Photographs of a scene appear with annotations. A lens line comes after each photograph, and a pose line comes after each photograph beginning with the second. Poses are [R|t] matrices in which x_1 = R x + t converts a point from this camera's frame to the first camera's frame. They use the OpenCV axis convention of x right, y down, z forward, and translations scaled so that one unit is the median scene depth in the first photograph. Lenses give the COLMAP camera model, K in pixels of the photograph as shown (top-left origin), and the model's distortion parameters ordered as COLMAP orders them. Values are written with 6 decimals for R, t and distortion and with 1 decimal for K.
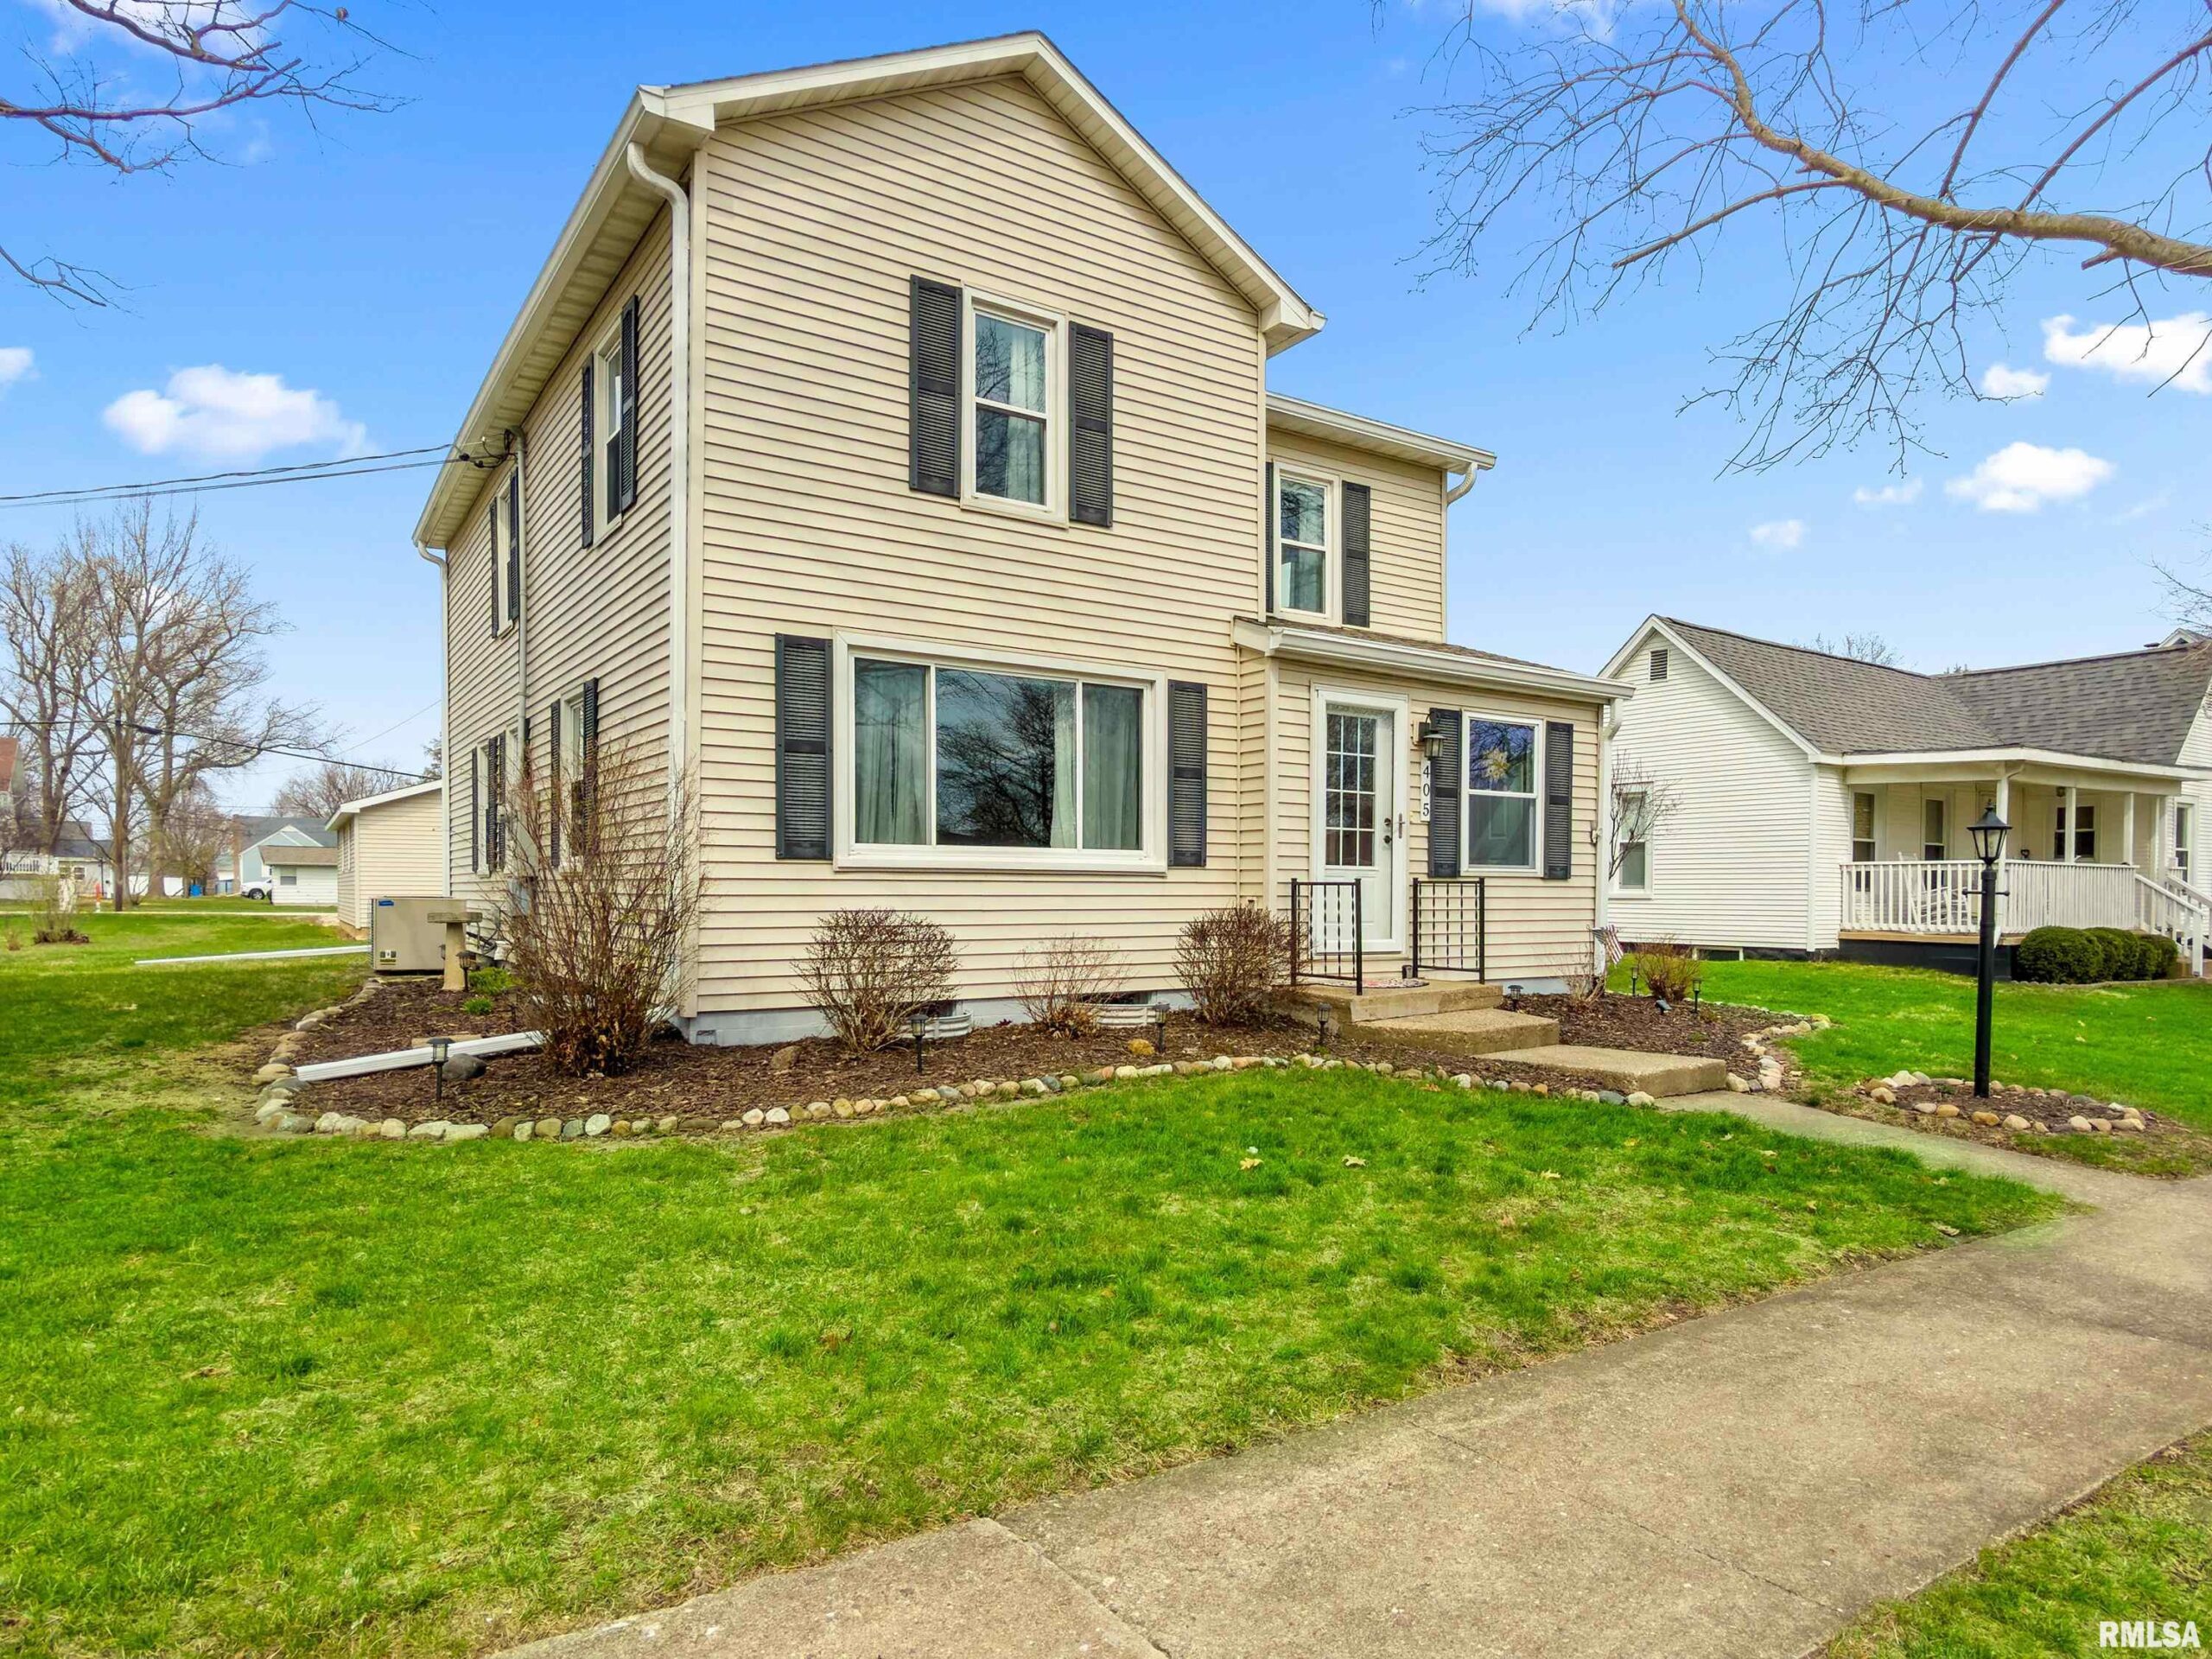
lens RADIAL K [[1223.0, 0, 1105.8], [0, 1223.0, 917.4], [0, 0, 1]] dist [0.002623, 0.002376]
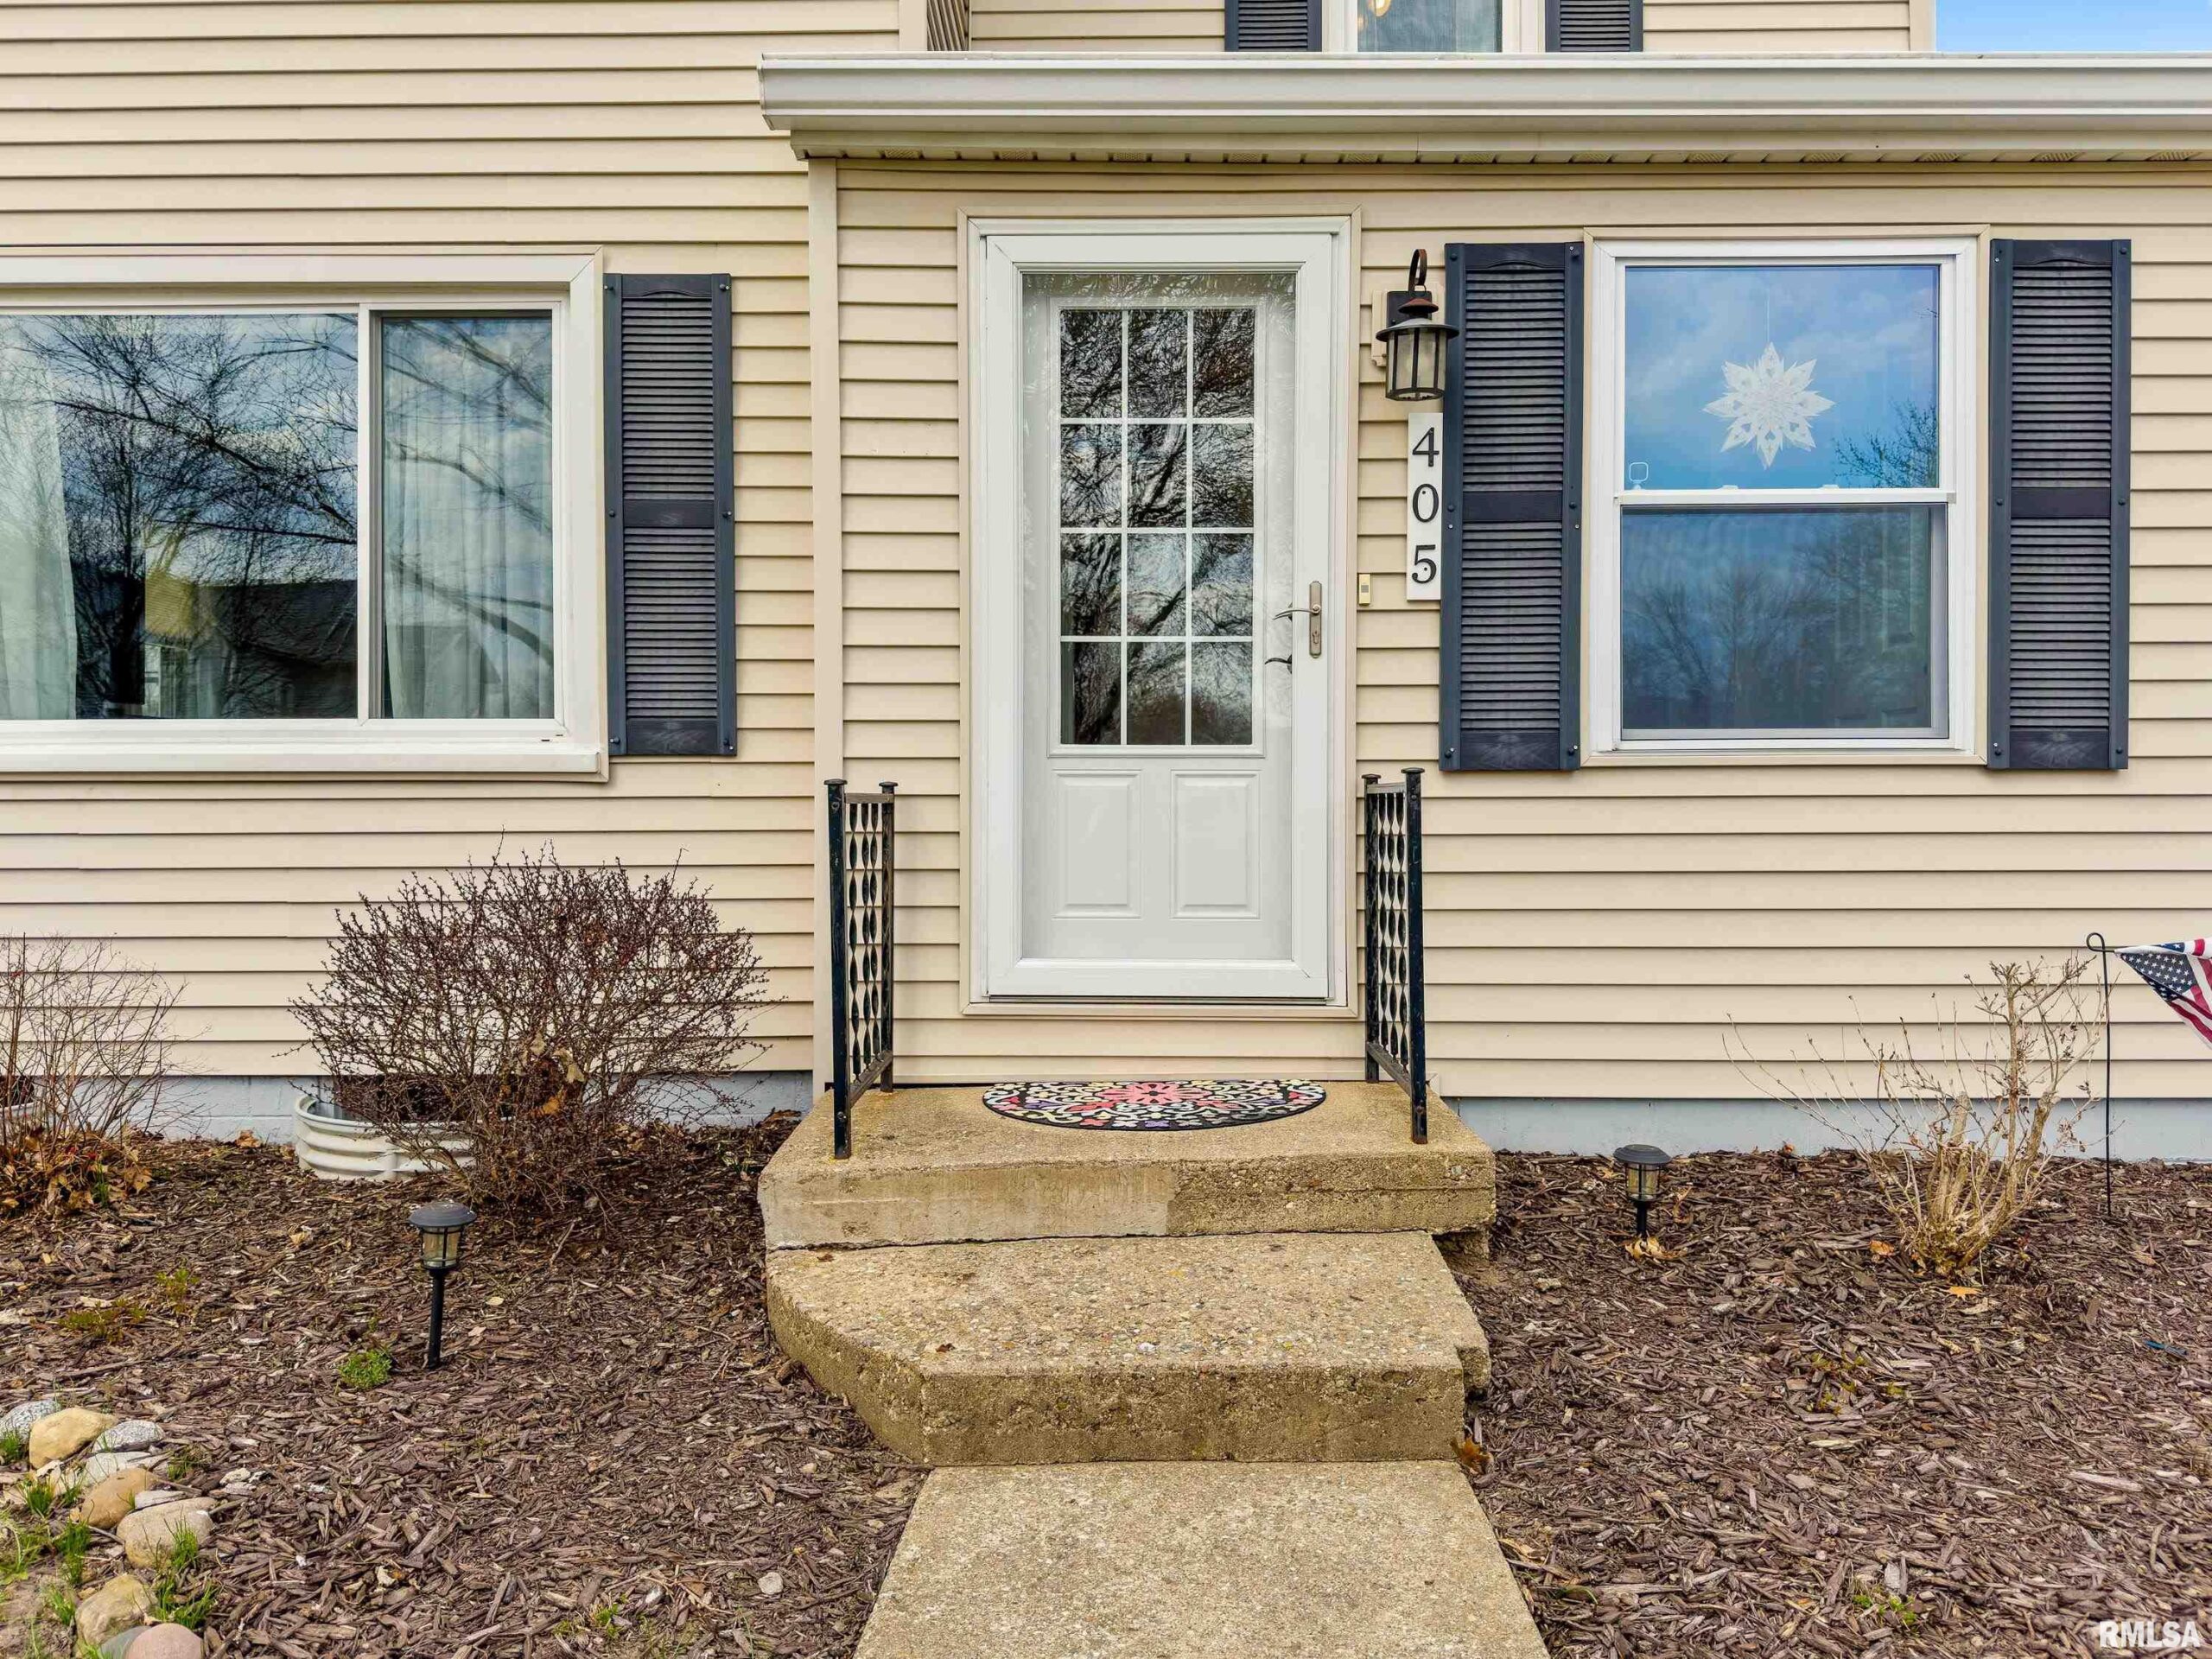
lens RADIAL K [[1546.0, 0, 1106.0], [0, 1546.0, 829.5], [0, 0, 1]] dist [0.090723, -0.115452]
pose [[0.846045, -0.000844, -0.533111, 0.448512], [-0.004009, 0.999960, -0.007945, -0.015428], [0.533096, 0.008859, 0.846008, 0.662643]]
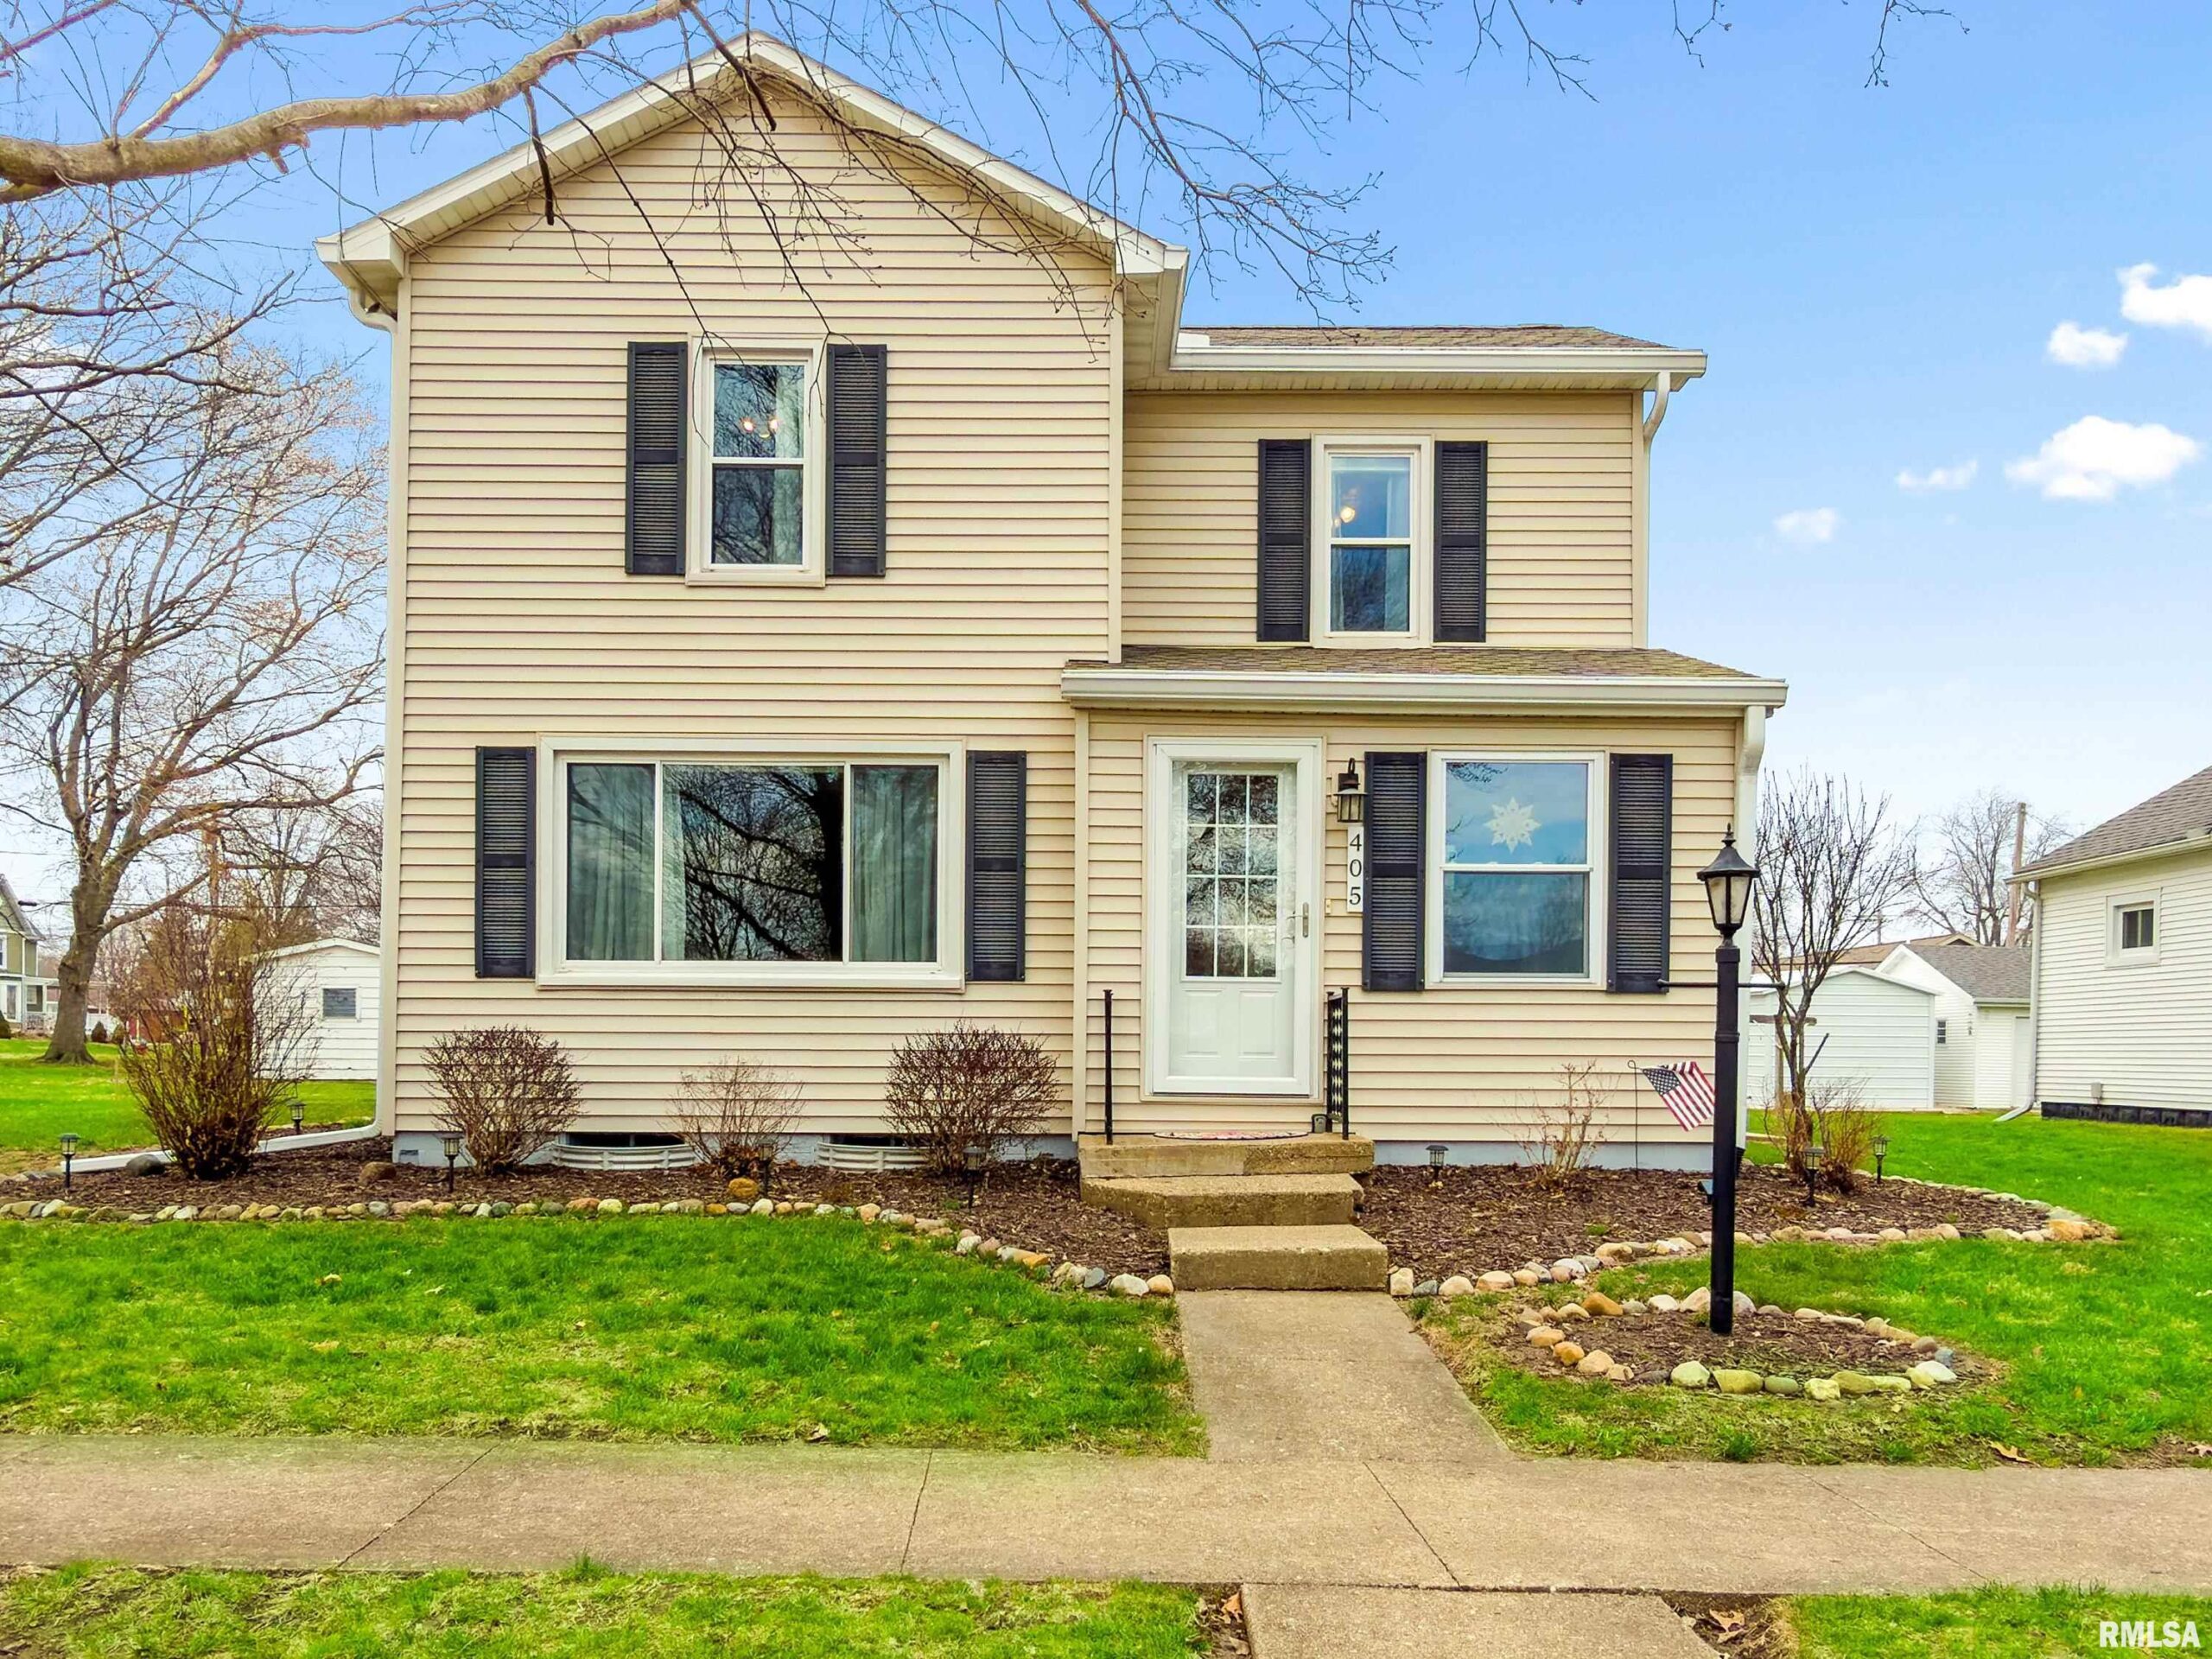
lens RADIAL K [[1577.5, 0, 1112.8], [0, 1577.5, 1069.6], [0, 0, 1]] dist [0.003208, -0.008608]
pose [[0.852696, 0.008412, -0.522340, 0.678680], [-0.012616, 0.999910, -0.004492, 0.020292], [0.522255, 0.010420, 0.852725, 0.160340]]
